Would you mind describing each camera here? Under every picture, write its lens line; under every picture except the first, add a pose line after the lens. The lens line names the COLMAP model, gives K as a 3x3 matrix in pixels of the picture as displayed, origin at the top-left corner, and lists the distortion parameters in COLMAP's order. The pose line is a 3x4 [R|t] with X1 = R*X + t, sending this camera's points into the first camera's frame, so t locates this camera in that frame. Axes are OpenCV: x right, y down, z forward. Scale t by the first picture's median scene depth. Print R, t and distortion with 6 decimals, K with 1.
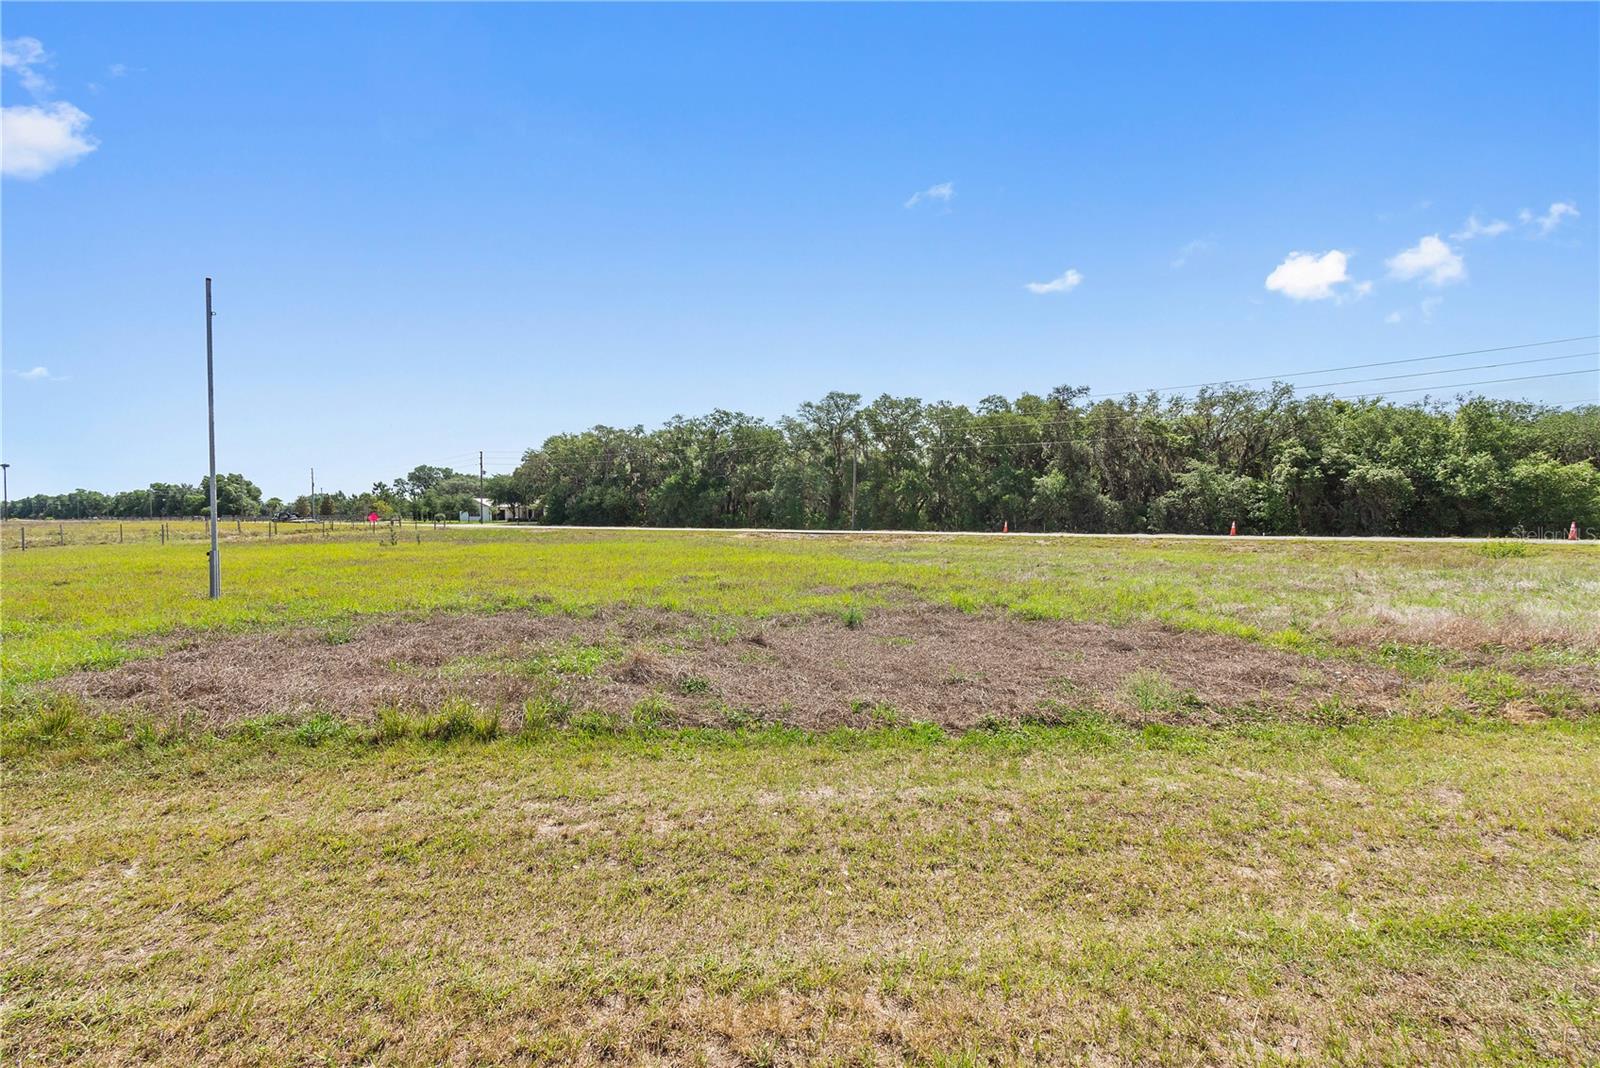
lens RADIAL K [[713.8, 0, 798.6], [0, 713.8, 530.0], [0, 0, 1]] dist [0.007822, -0.000189]
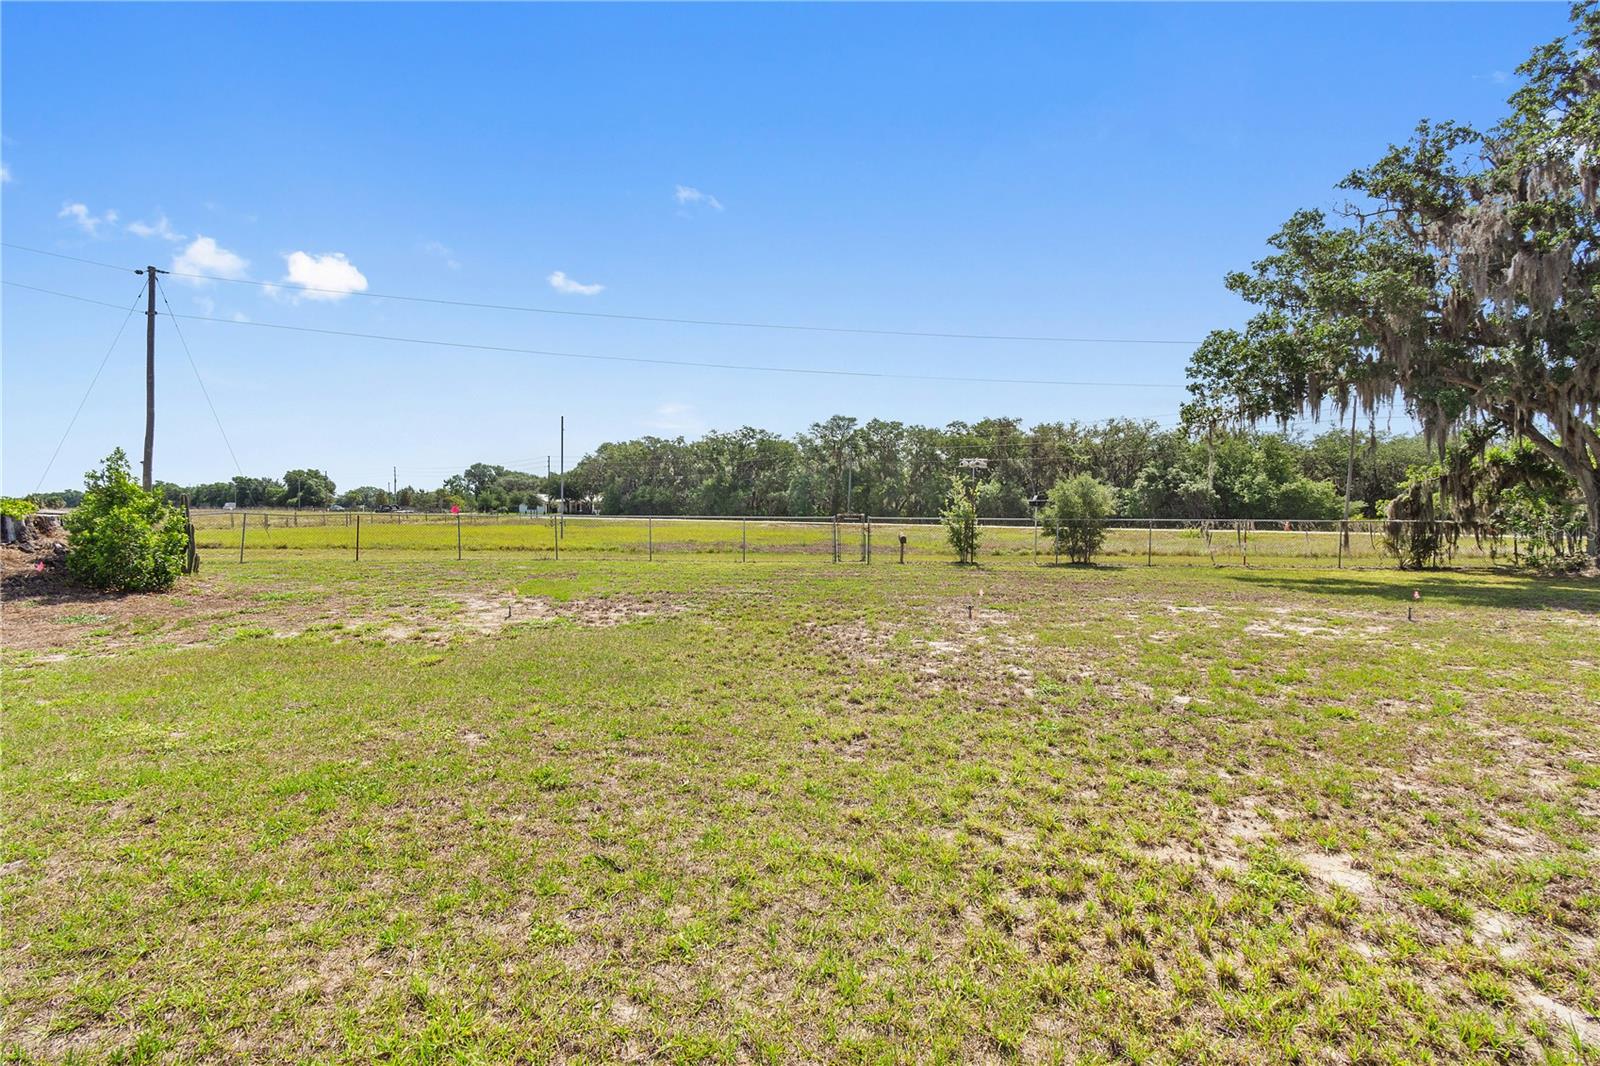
lens RADIAL K [[713.8, 0, 803.6], [0, 713.8, 529.5], [0, 0, 1]] dist [0.007822, -0.000189]
pose [[0.999714, 0.012246, -0.020523, 0.017649], [-0.012187, 0.999921, 0.002986, 0.008062], [0.020558, -0.002735, 0.999785, -0.264066]]
